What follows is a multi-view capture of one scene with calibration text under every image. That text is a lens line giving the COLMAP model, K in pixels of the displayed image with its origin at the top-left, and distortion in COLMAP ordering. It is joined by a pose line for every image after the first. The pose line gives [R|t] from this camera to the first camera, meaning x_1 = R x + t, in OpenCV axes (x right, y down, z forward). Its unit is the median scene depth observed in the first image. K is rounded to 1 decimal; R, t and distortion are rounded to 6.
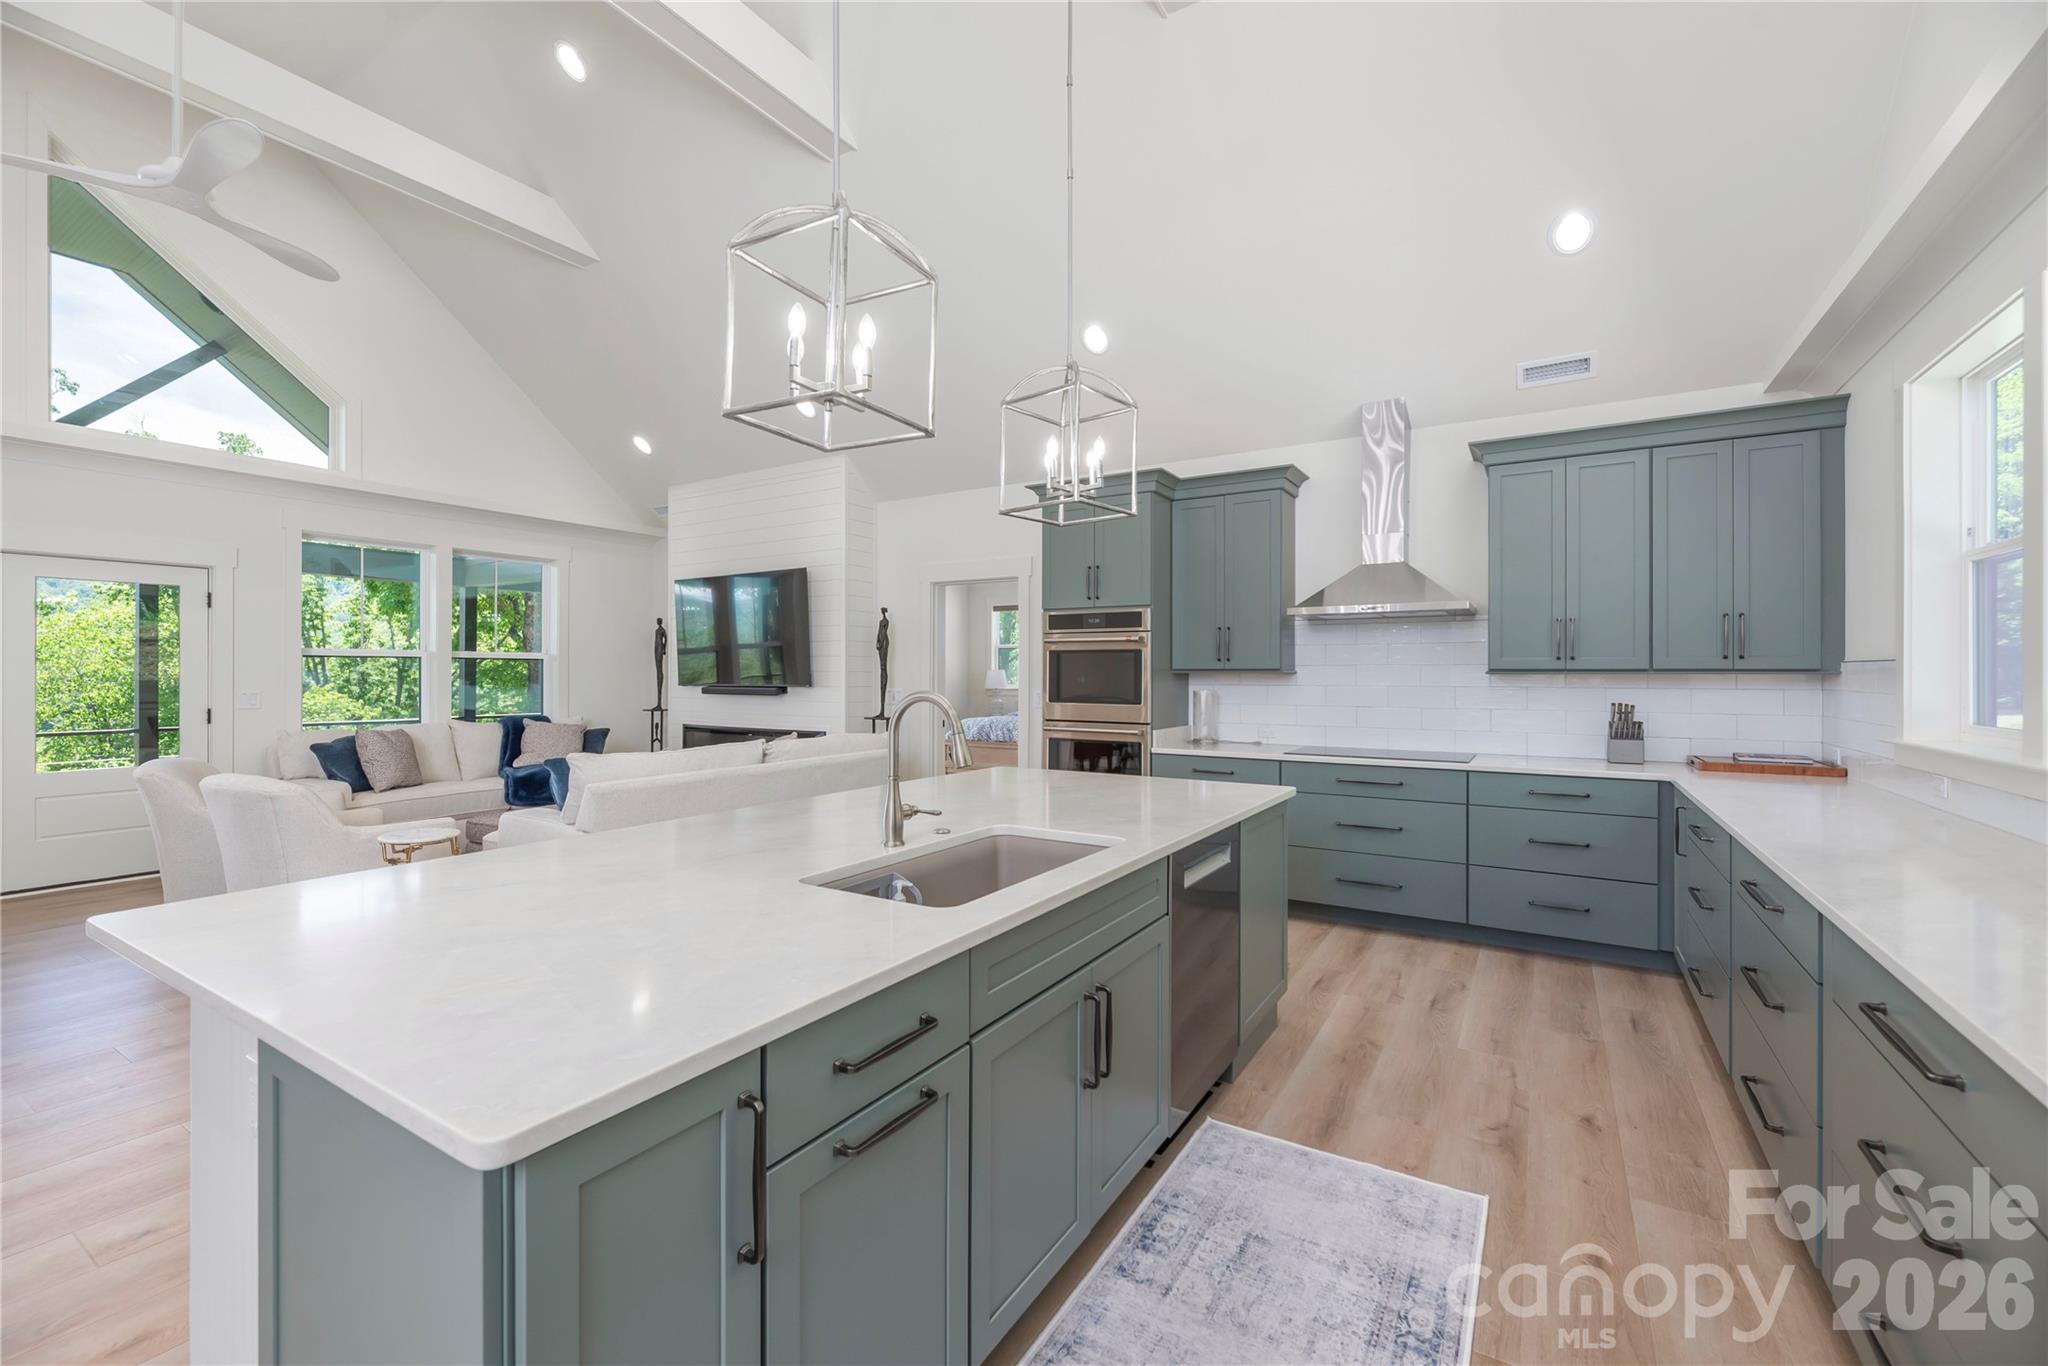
lens RADIAL K [[846.1, 0, 1026.3], [0, 846.1, 677.8], [0, 0, 1]] dist [-0.000597, 0.000196]
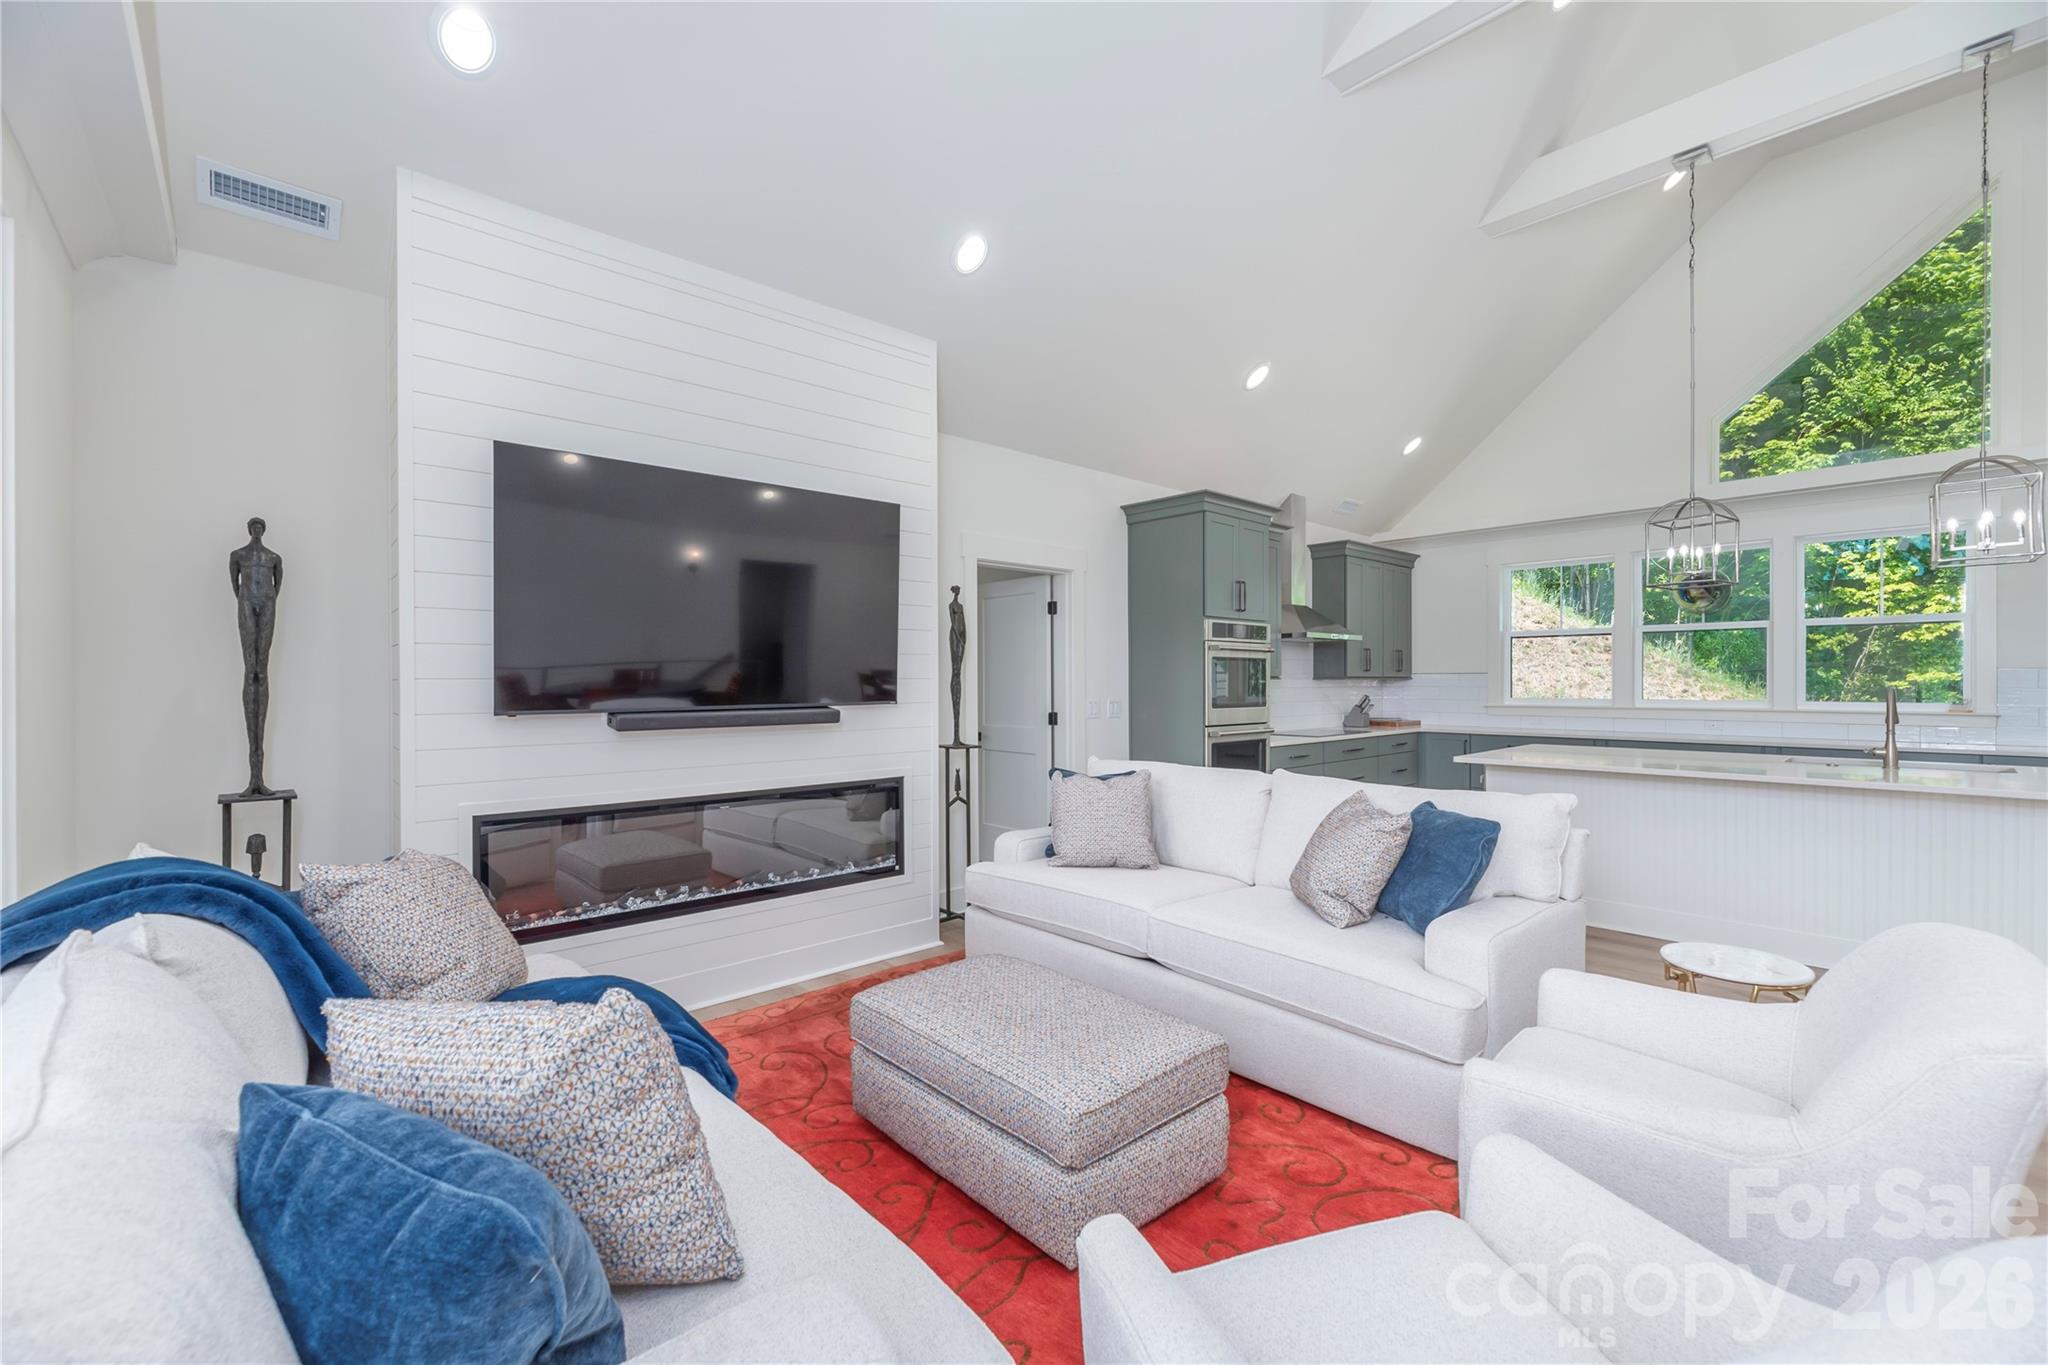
lens RADIAL K [[847.7, 0, 1032.9], [0, 847.7, 676.7], [0, 0, 1]] dist [-0.000875, -0.000129]
pose [[0.270756, 0.001837, 0.962646, -0.817445], [0.009749, 0.999942, -0.004650, -0.005327], [-0.962599, 0.010644, 0.270722, 0.756175]]
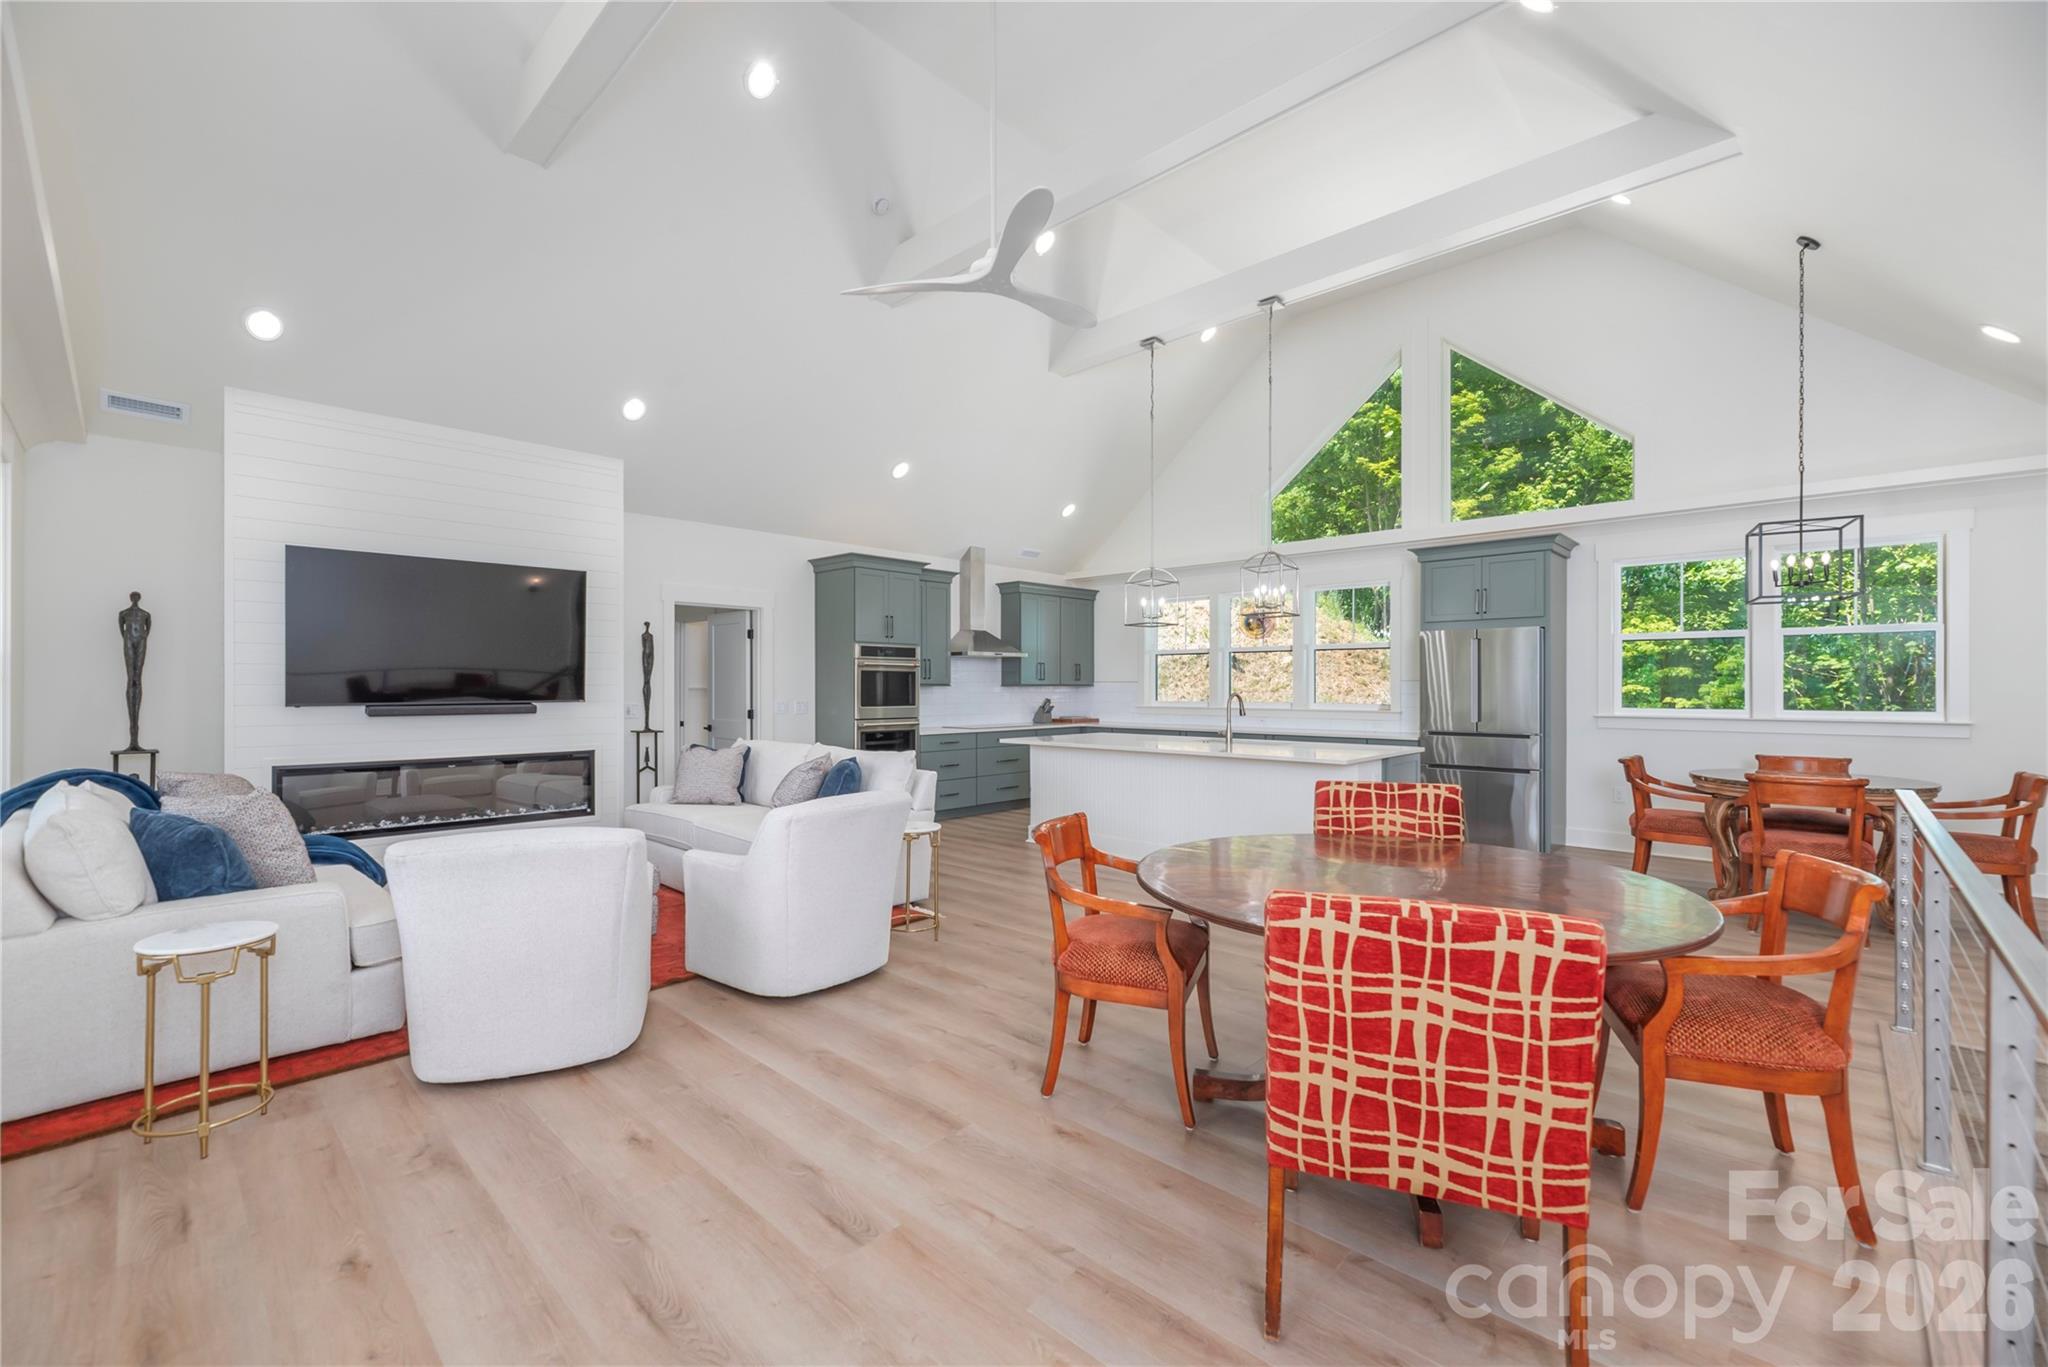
lens RADIAL K [[846.1, 0, 1026.3], [0, 846.1, 678.3], [0, 0, 1]] dist [-0.000597, 0.000196]
pose [[0.201050, 0.007907, 0.979549, -1.066056], [0.006657, 0.999933, -0.009438, -0.003279], [-0.979558, 0.008418, 0.200984, 0.358431]]
